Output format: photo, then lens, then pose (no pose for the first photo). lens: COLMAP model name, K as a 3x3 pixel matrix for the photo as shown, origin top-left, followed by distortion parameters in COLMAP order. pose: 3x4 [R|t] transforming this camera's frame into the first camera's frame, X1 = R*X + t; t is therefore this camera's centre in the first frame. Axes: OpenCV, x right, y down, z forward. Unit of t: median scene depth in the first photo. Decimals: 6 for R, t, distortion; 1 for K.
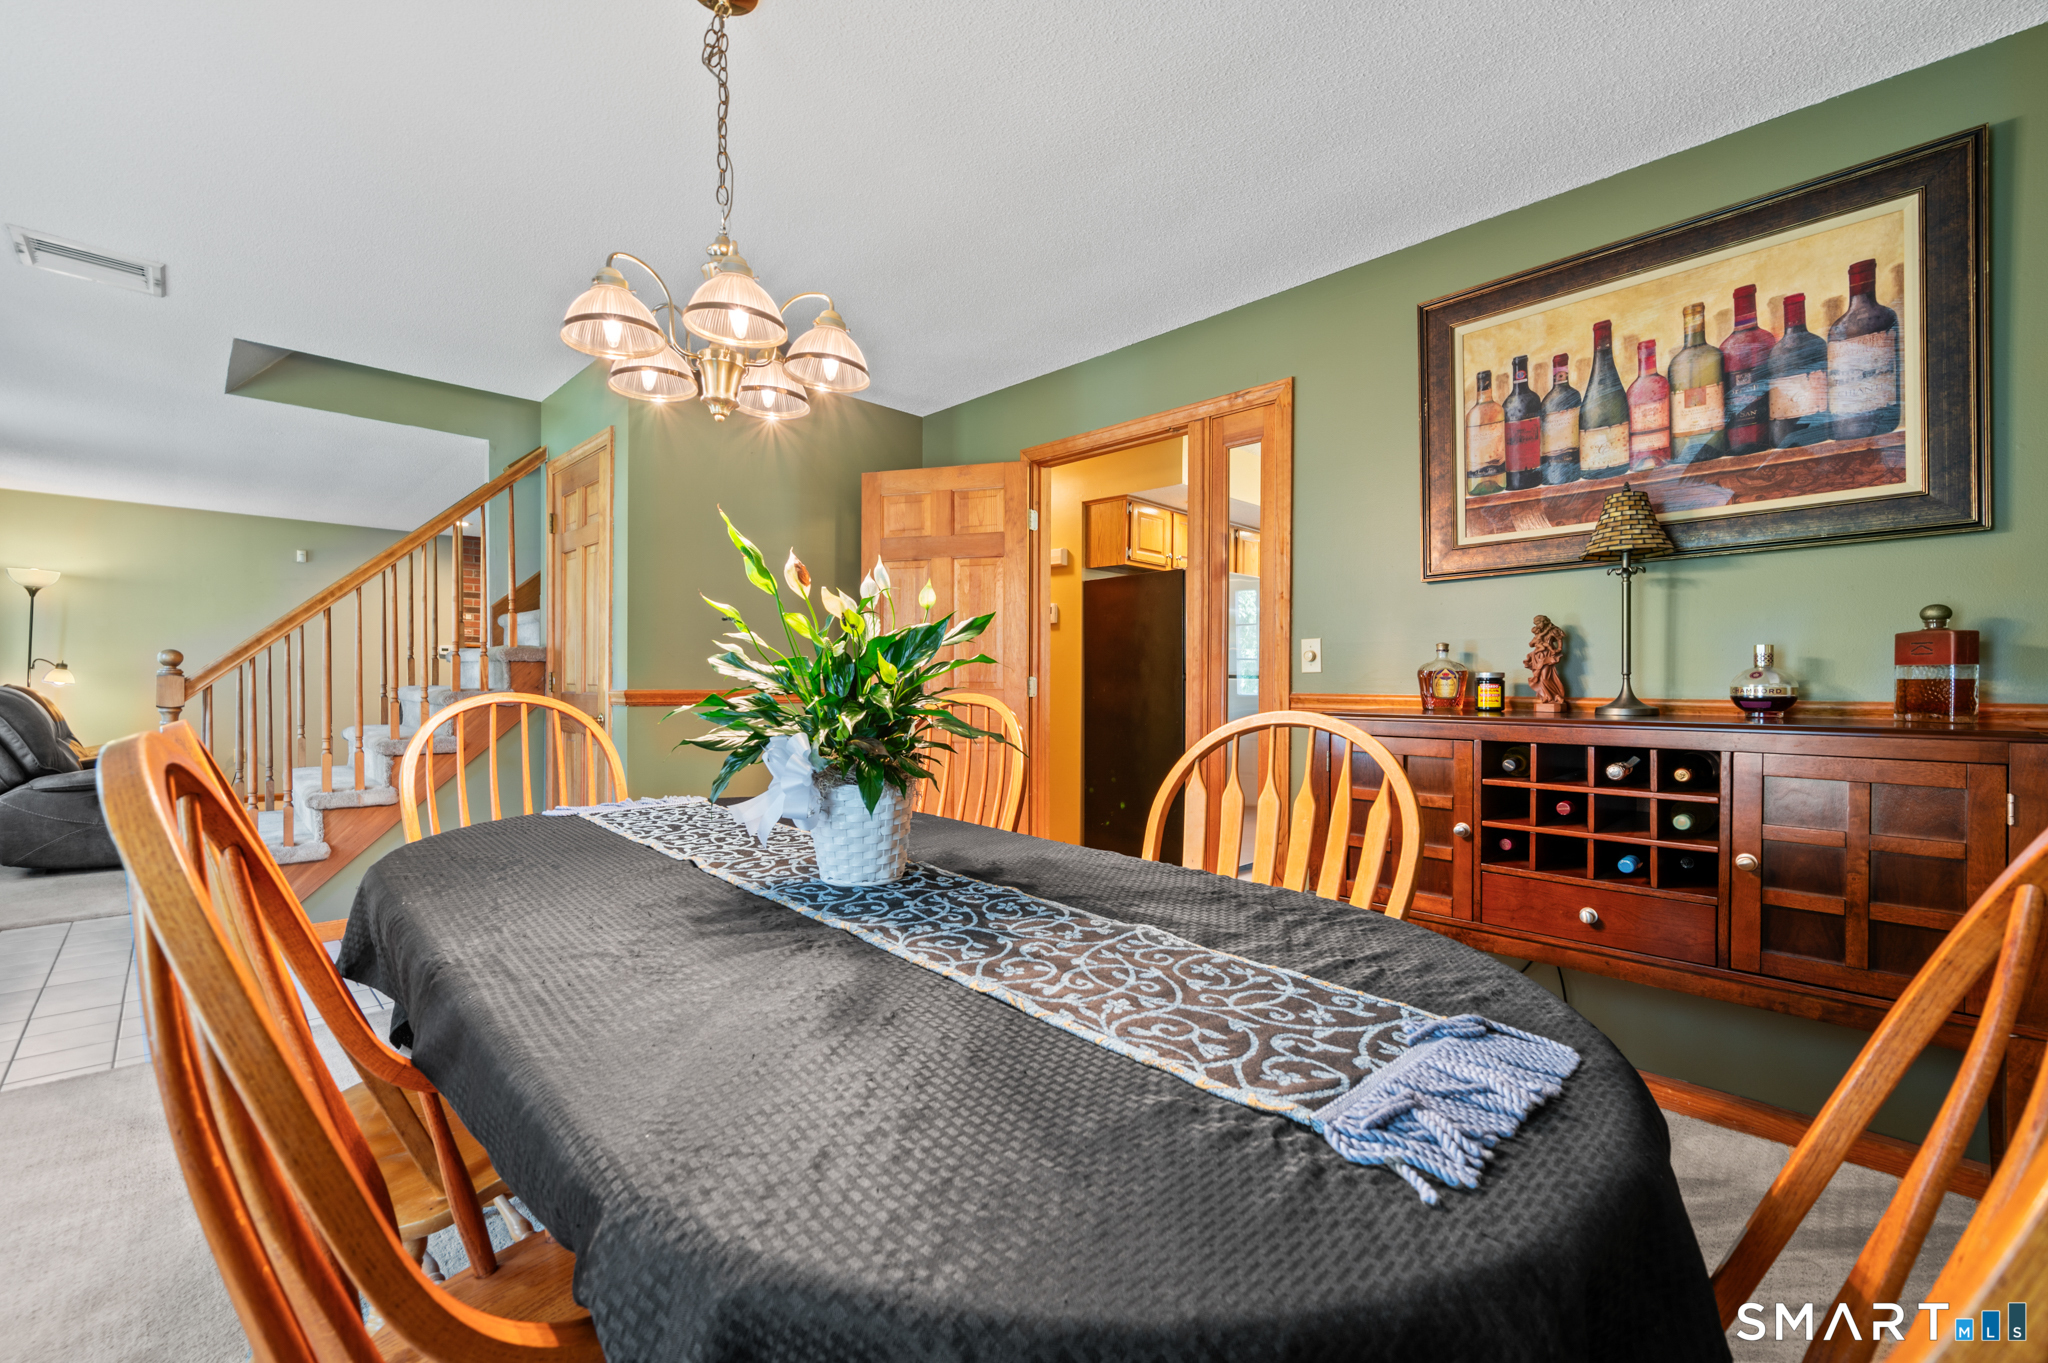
lens RADIAL K [[836.0, 0, 1026.0], [0, 836.0, 672.6], [0, 0, 1]] dist [-0.000036, -0.000145]
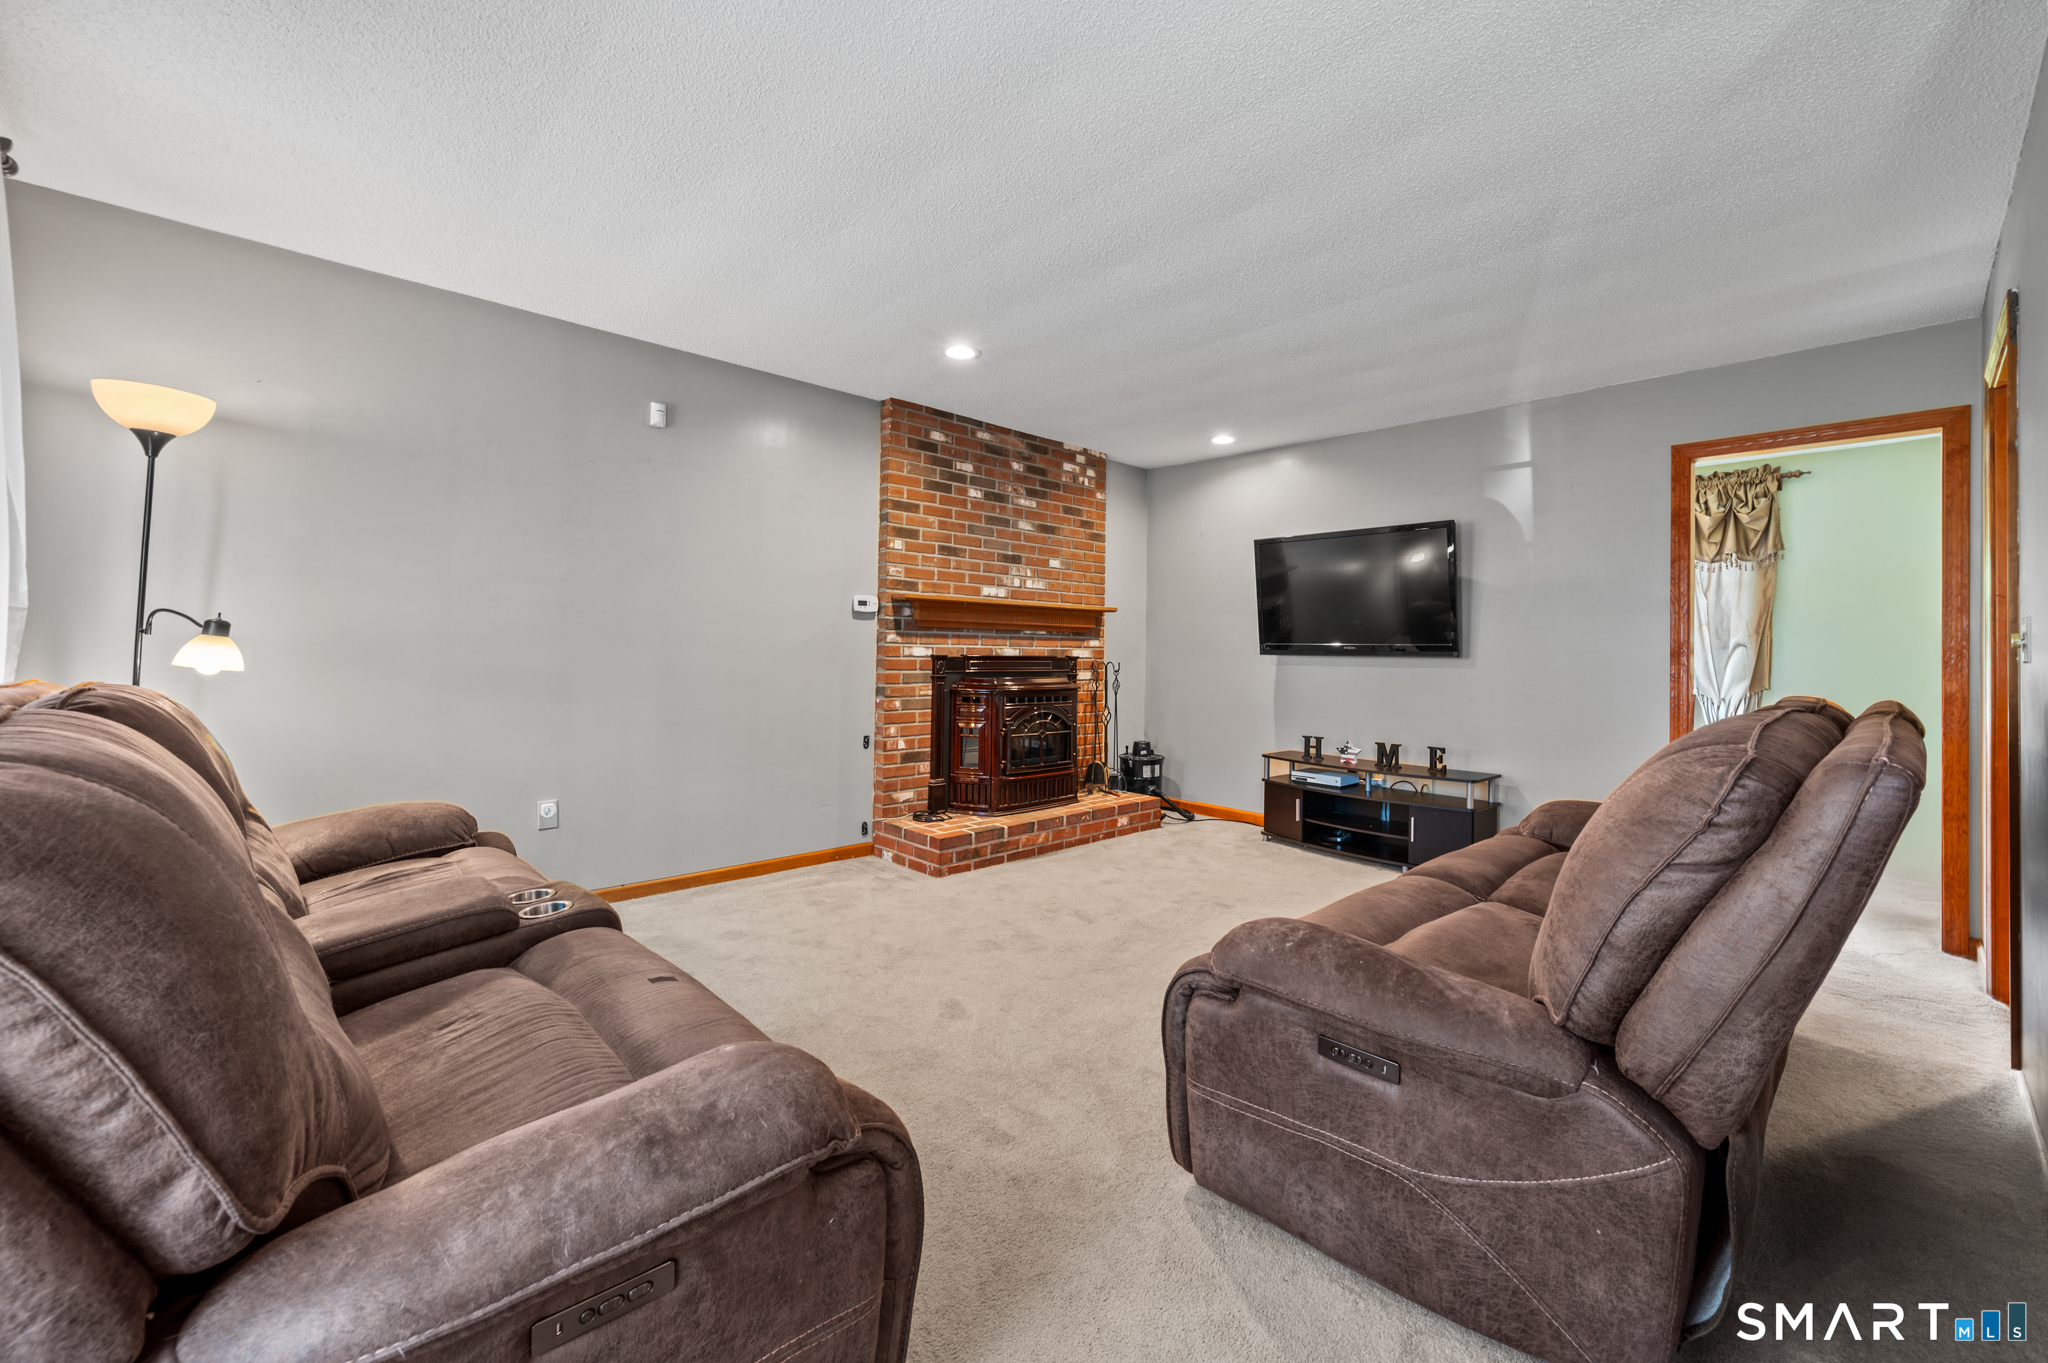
lens RADIAL K [[811.6, 0, 1028.7], [0, 811.6, 636.8], [0, 0, 1]] dist [0.002147, 0.000229]
pose [[0.999414, 0.008461, -0.033174, -0.716571], [-0.008660, 0.999945, -0.005846, -0.004101], [0.033122, 0.006130, 0.999433, 0.592251]]
